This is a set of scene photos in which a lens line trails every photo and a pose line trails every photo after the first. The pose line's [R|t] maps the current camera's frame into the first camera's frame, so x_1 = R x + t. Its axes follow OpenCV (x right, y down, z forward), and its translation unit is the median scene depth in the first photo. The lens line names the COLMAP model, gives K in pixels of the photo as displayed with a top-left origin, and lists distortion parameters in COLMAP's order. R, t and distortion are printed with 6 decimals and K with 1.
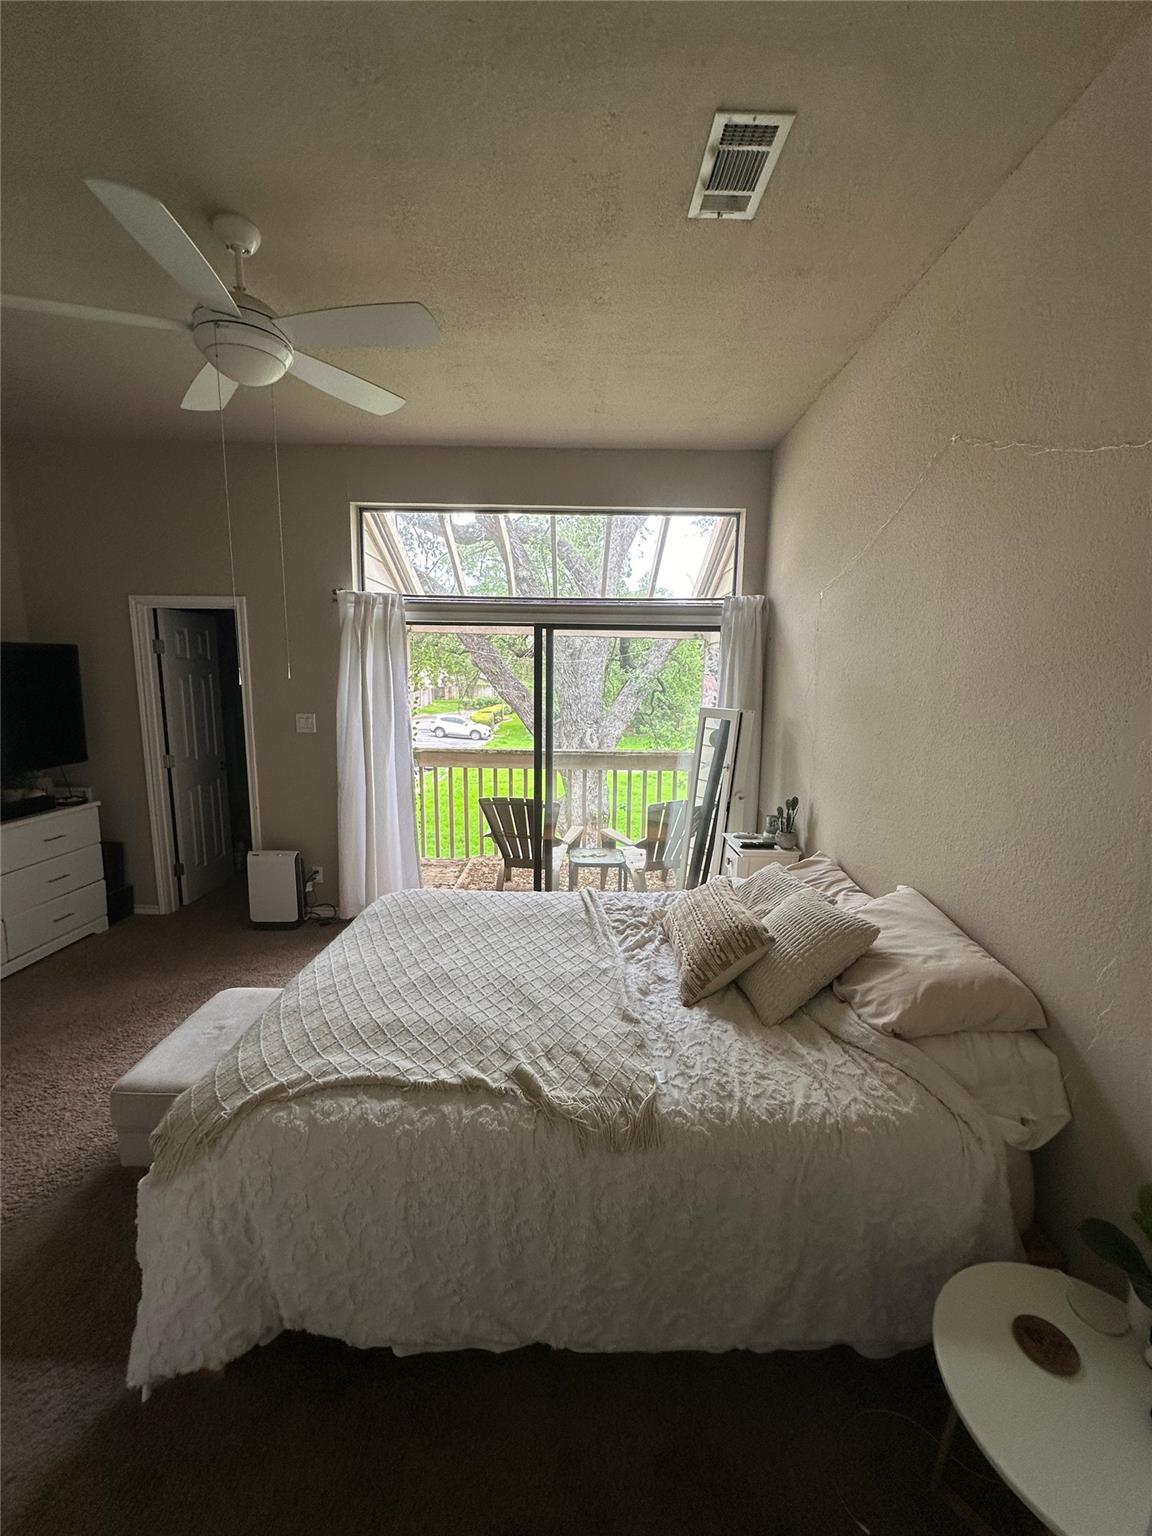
lens RADIAL K [[609.4, 0, 578.6], [0, 609.4, 766.4], [0, 0, 1]] dist [-0.007016, 0.000795]
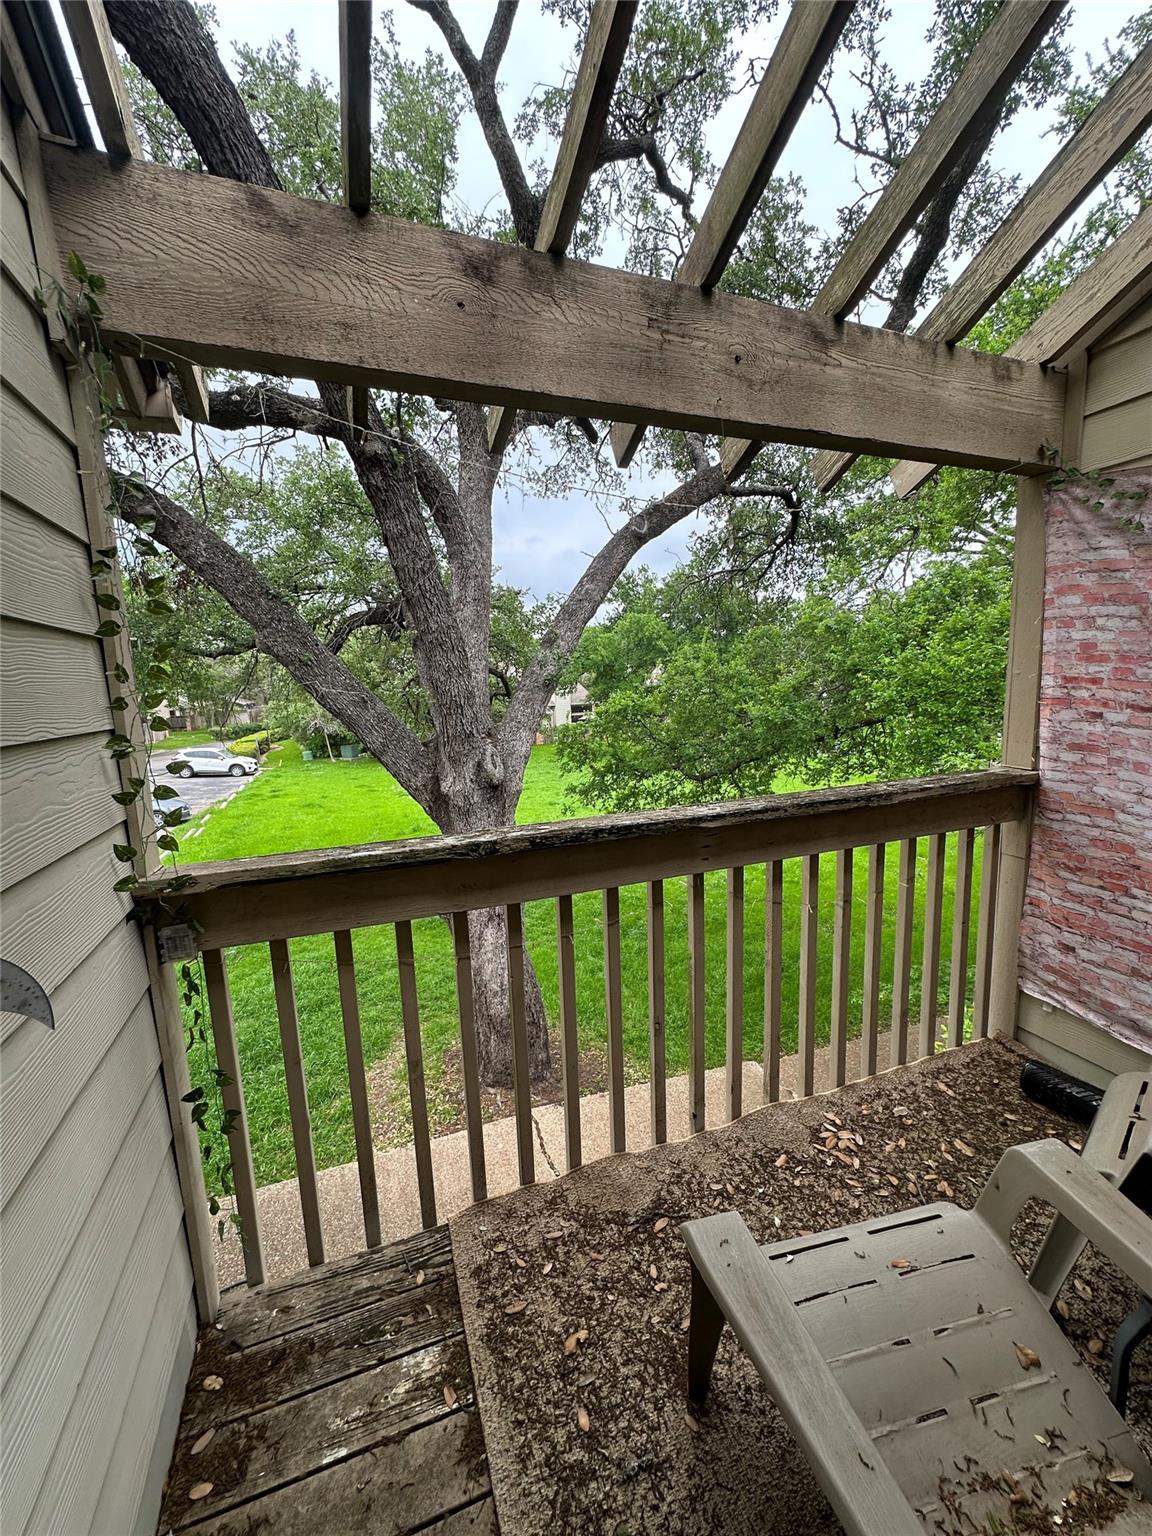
lens RADIAL K [[609.4, 0, 578.4], [0, 609.4, 769.1], [0, 0, 1]] dist [-0.007016, 0.000795]
pose [[0.933856, -0.100290, 0.343299, -0.324971], [0.106094, 0.994354, 0.001886, -0.090209], [-0.341550, 0.034660, 0.939224, 1.181015]]
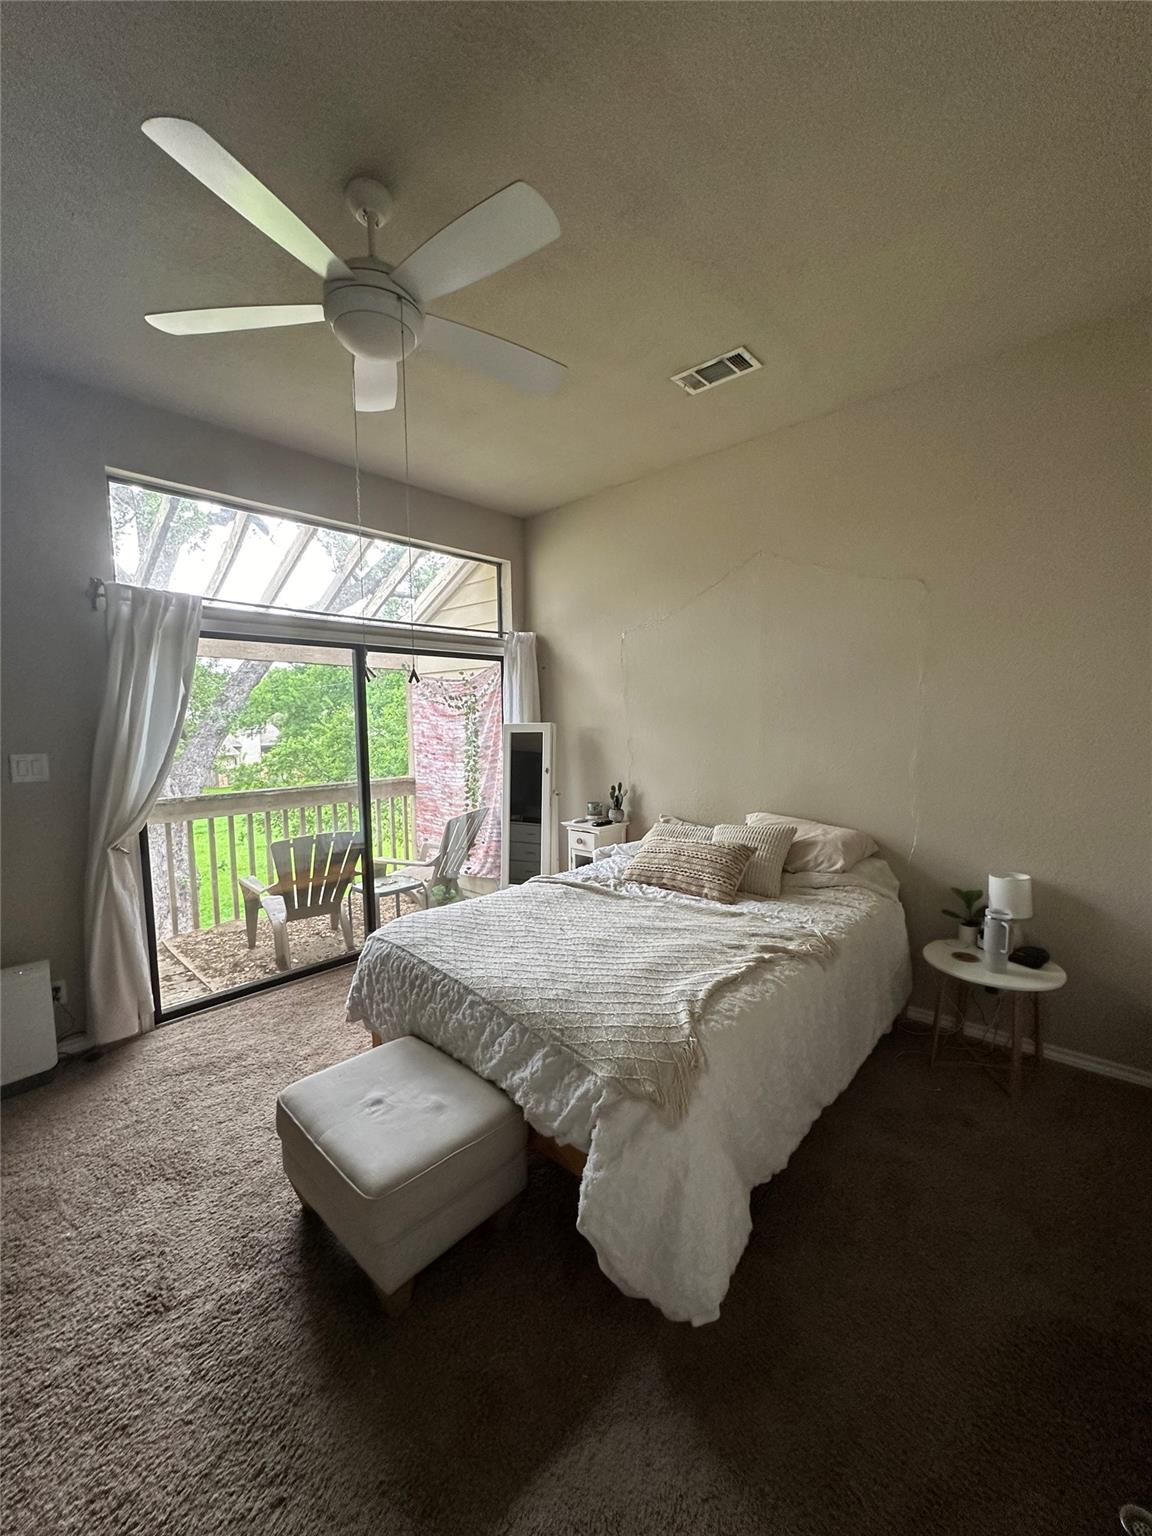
lens RADIAL K [[609.4, 0, 575.7], [0, 609.4, 771.2], [0, 0, 1]] dist [-0.007016, 0.000795]
pose [[0.682049, -0.087335, 0.726073, -0.597430], [0.132374, 0.991187, -0.005123, 0.015824], [-0.719227, 0.099607, 0.687598, 0.121334]]
